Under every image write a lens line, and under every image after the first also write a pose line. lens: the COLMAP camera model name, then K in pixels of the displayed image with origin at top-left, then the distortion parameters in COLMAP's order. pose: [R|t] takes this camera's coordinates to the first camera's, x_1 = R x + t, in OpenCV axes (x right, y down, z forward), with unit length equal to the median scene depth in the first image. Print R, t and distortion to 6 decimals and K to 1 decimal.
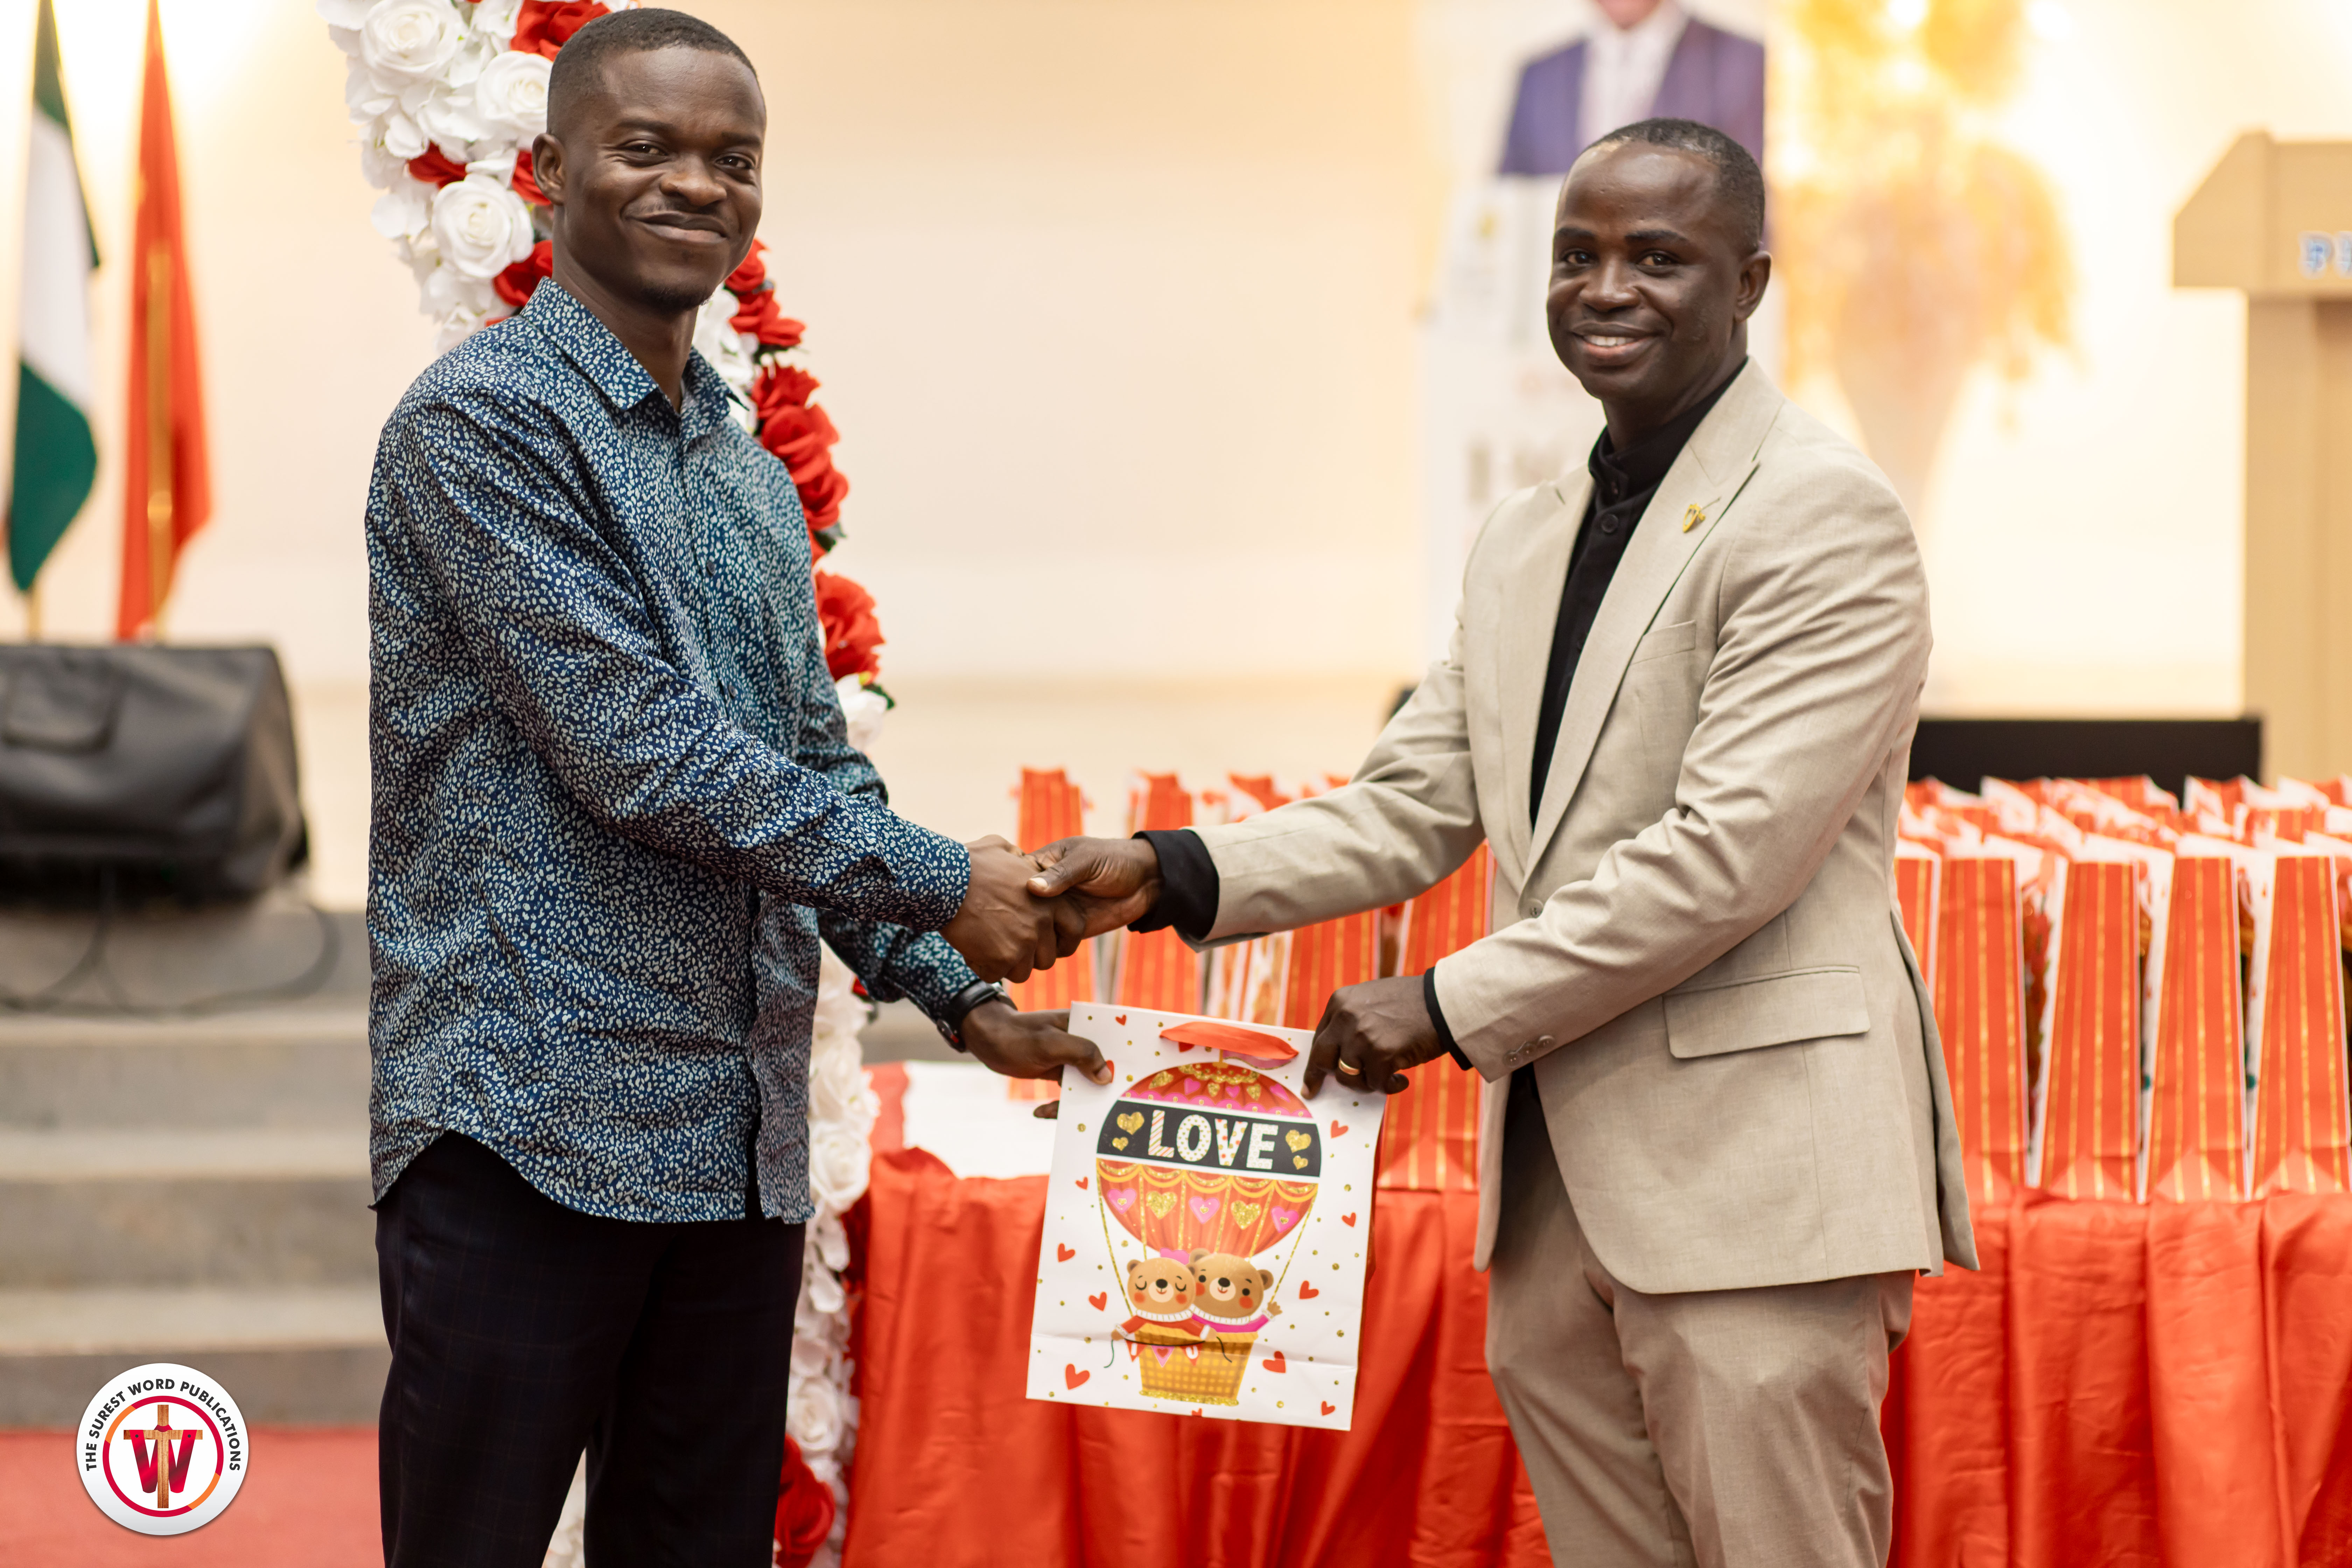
lens RADIAL K [[5083.5, 0, 1230.7], [0, 5083.5, 793.0], [0, 0, 1]] dist [0.017279, 0.000000]
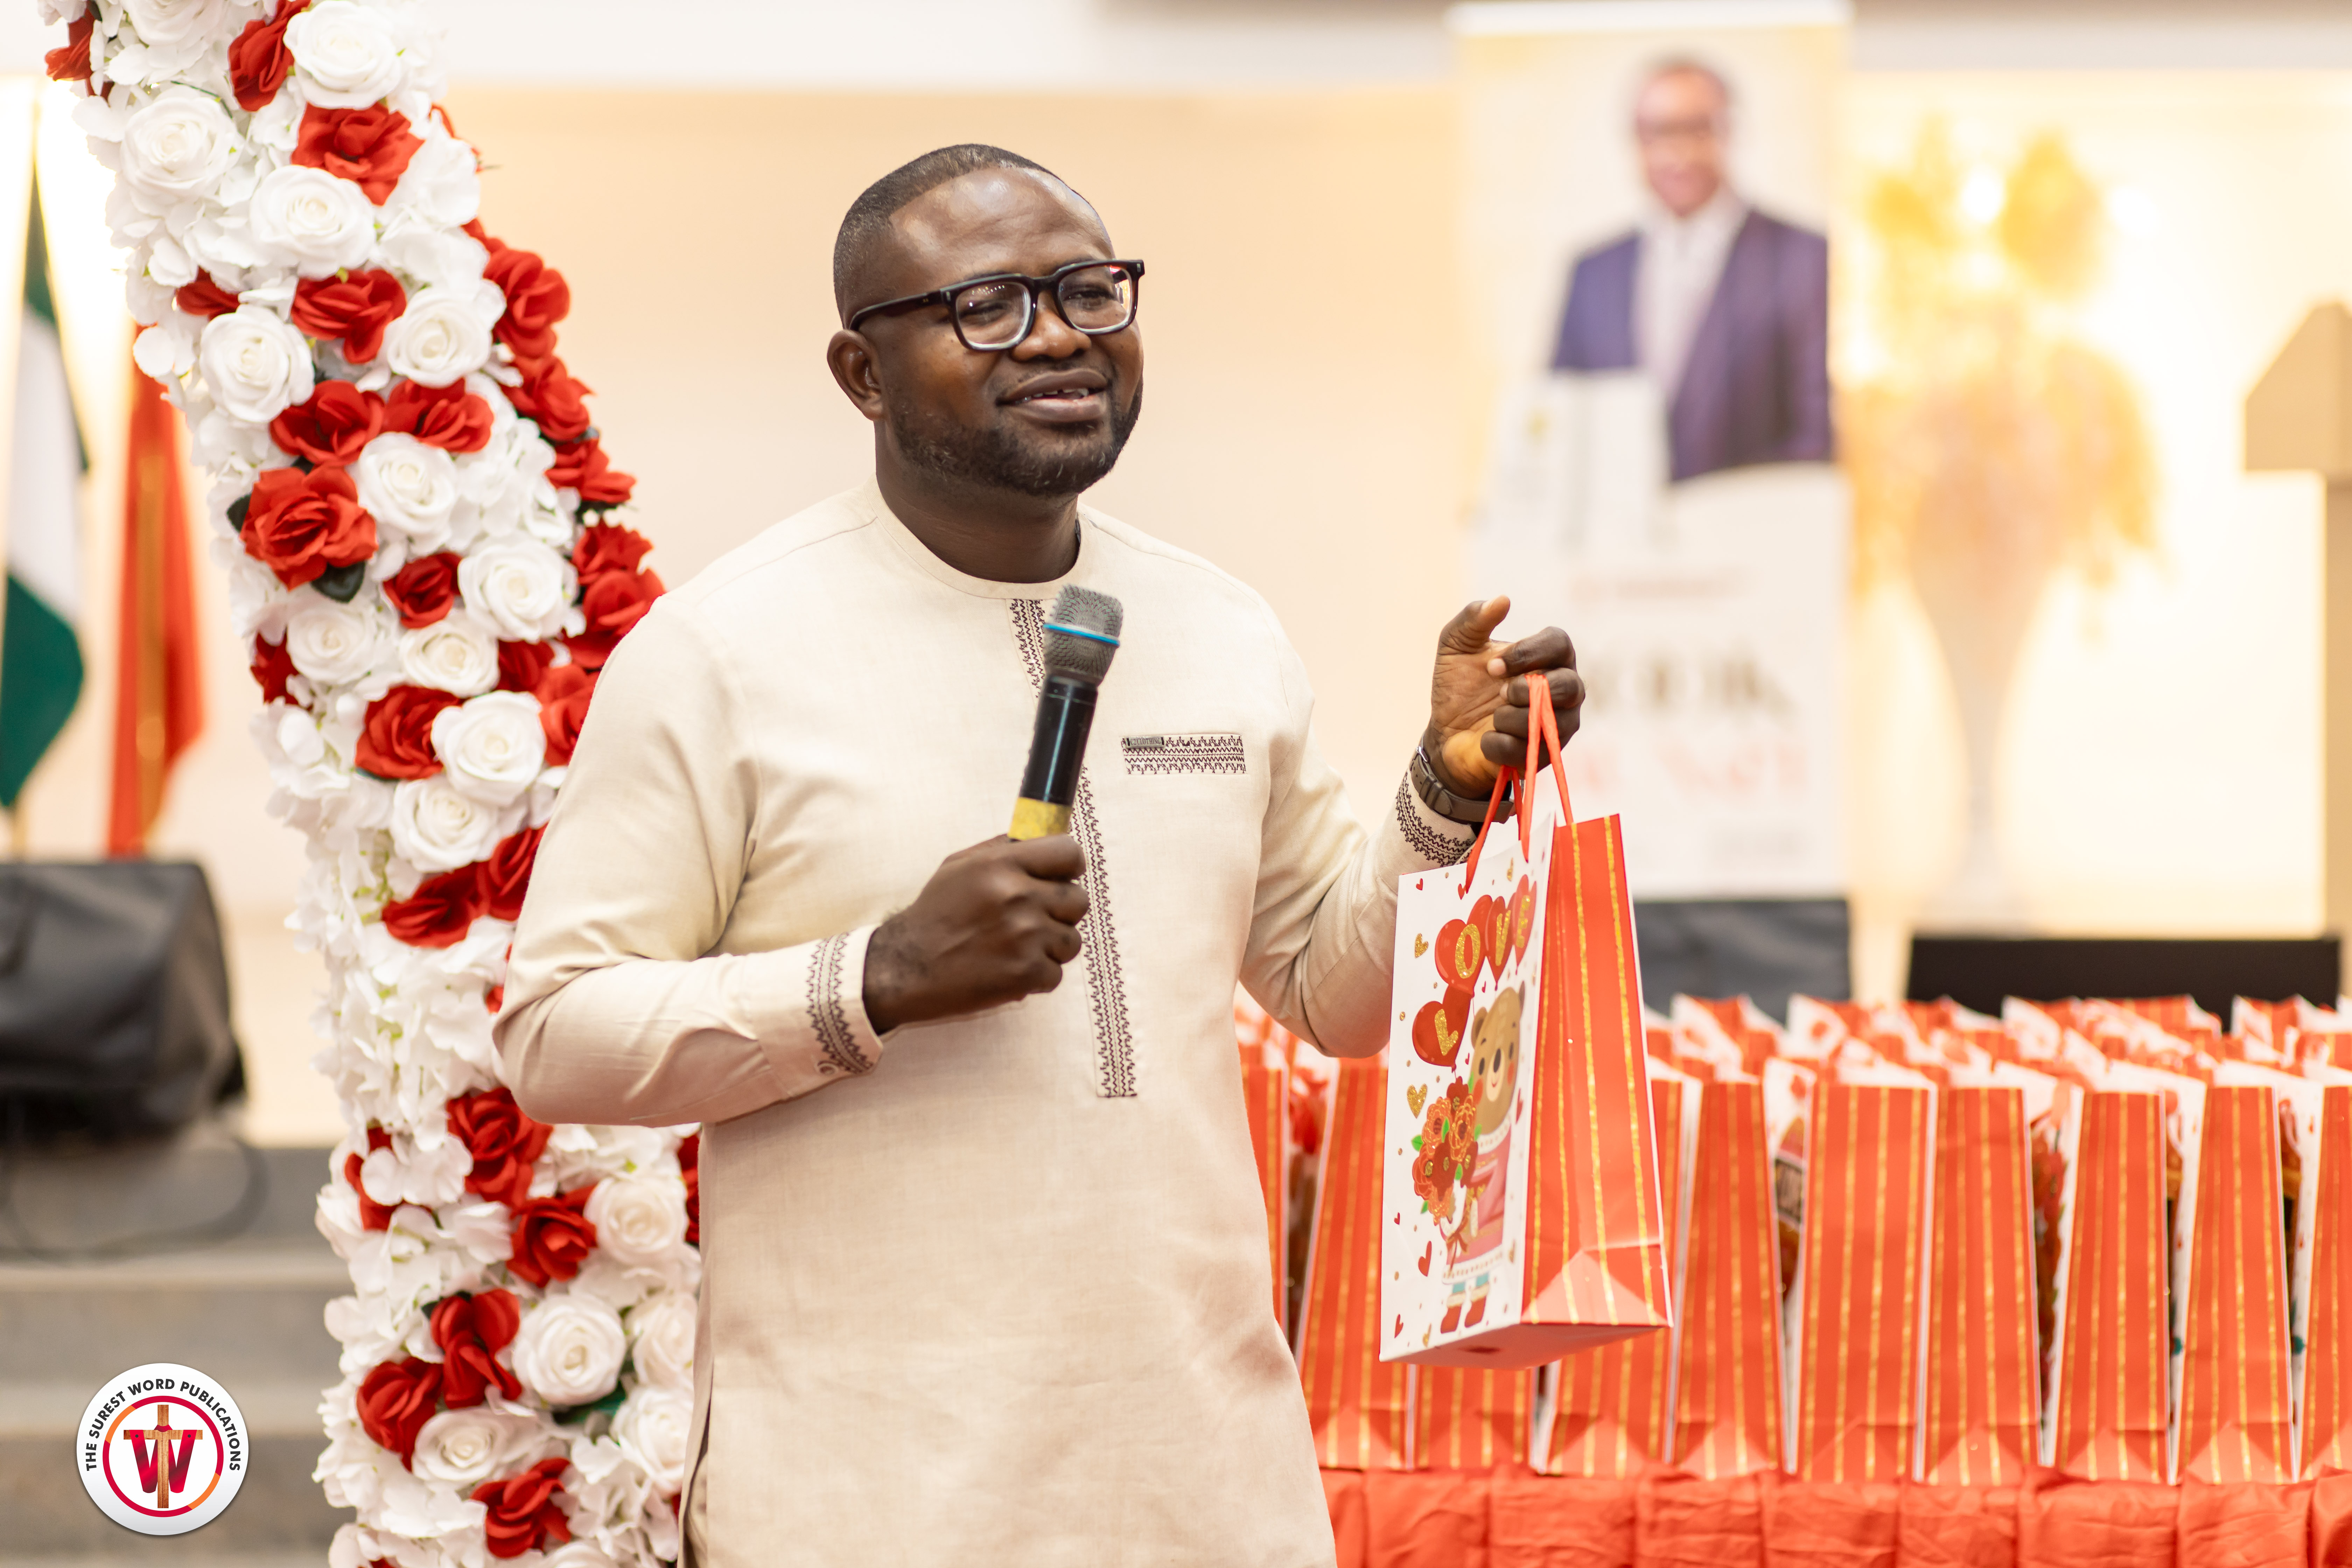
lens RADIAL K [[5083.5, 0, 1258.6], [0, 5083.5, 823.7], [0, 0, 1]] dist [0.017279, 0.000000]
pose [[0.999817, -0.000102, -0.019126, 0.039784], [-0.000659, 0.999208, -0.039783, 0.002266], [0.019114, 0.039789, 0.999025, 0.123628]]
